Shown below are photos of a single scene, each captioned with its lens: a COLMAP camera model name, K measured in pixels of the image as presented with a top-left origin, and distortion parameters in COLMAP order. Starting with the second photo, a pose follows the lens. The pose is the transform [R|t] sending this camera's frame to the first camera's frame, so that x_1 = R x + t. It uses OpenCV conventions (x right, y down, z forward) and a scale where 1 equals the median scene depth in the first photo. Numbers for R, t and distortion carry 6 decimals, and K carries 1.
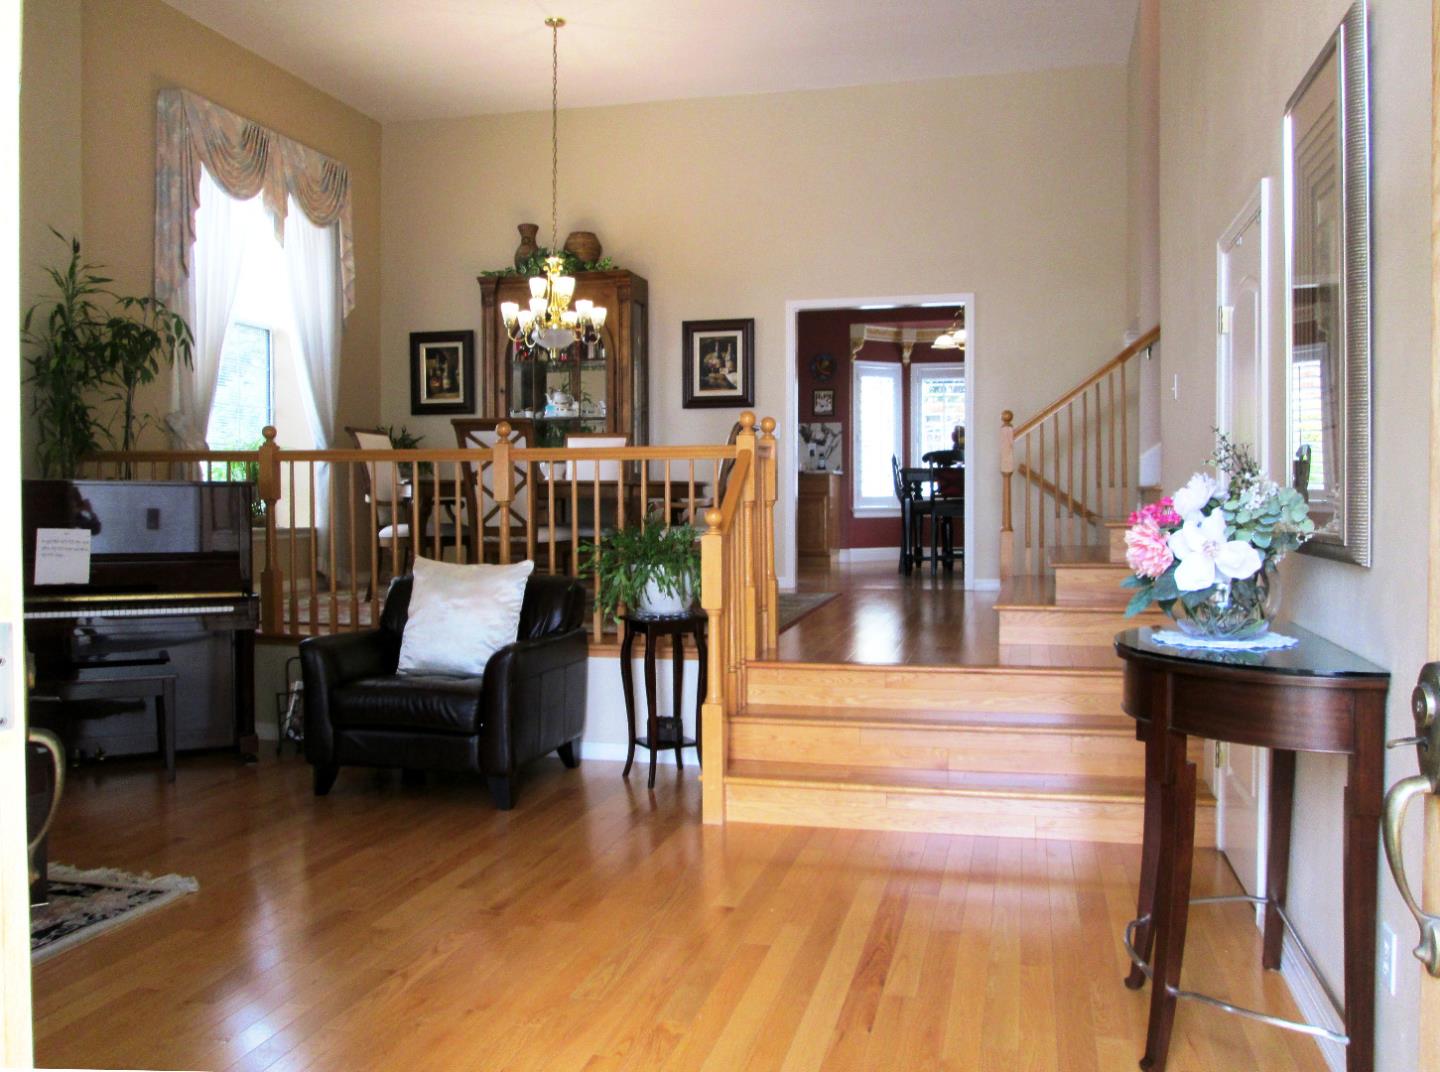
lens RADIAL K [[1237.9, 0, 722.3], [0, 1237.9, 517.1], [0, 0, 1]] dist [0.002190, -0.004405]
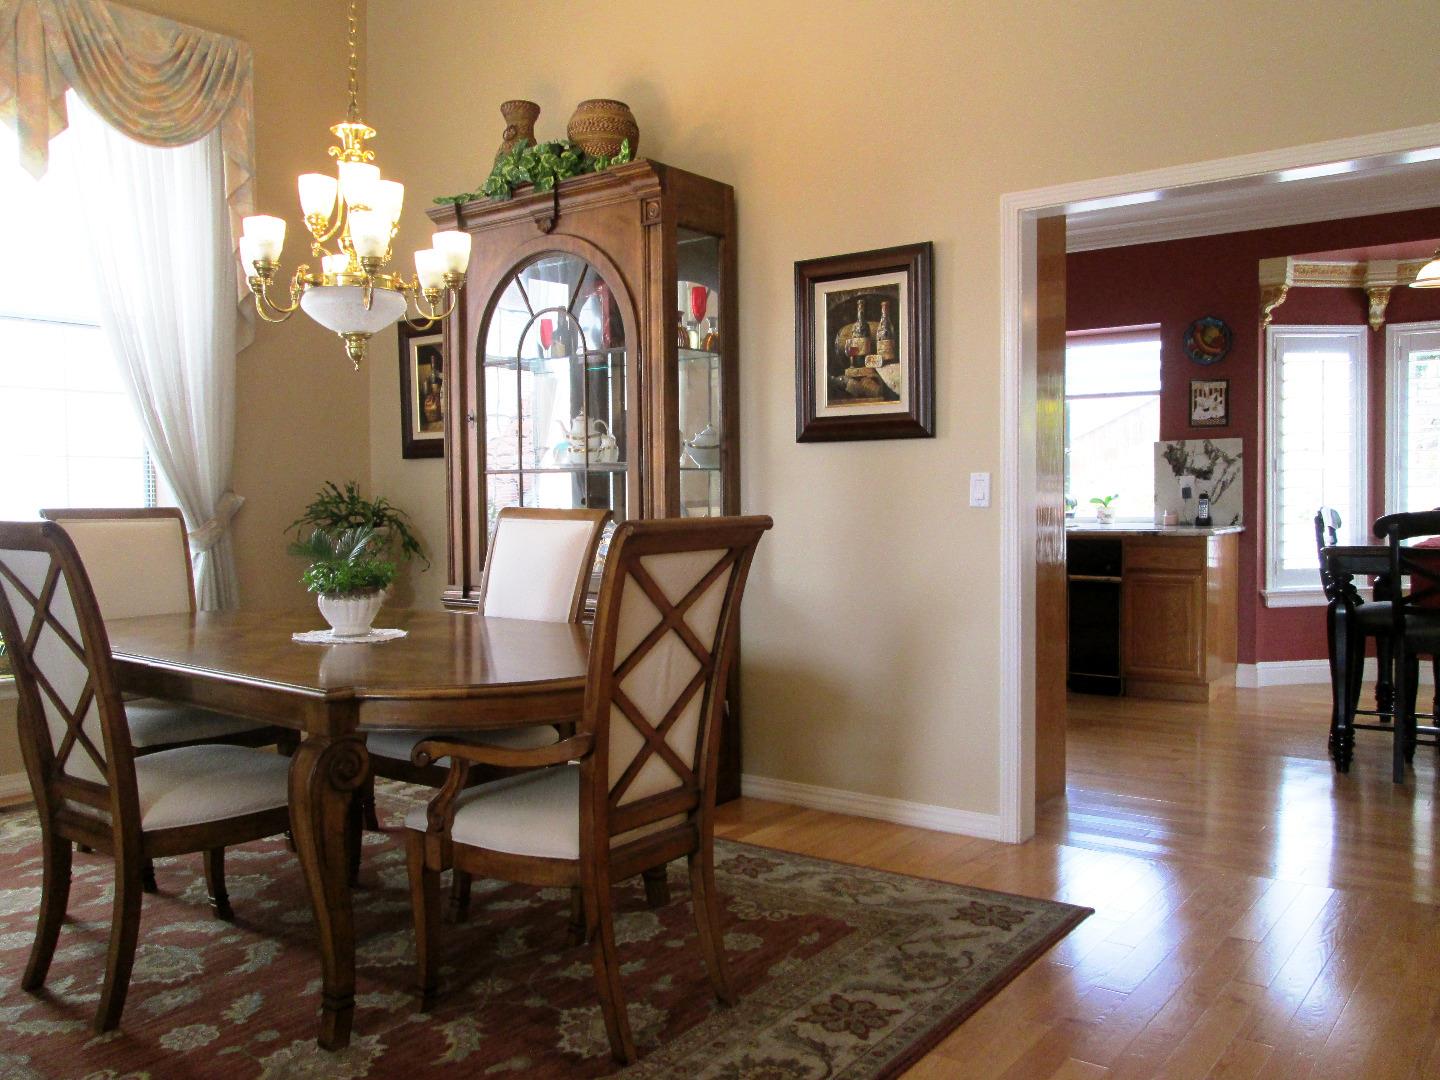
lens RADIAL K [[1206.5, 0, 720.0], [0, 1206.5, 540.0], [0, 0, 1]] dist [-0.017996, -0.007726]
pose [[0.920036, 0.009556, -0.391716, 0.125147], [0.002422, 0.999545, 0.030073, -0.064180], [0.391826, -0.028617, 0.919594, 0.553749]]
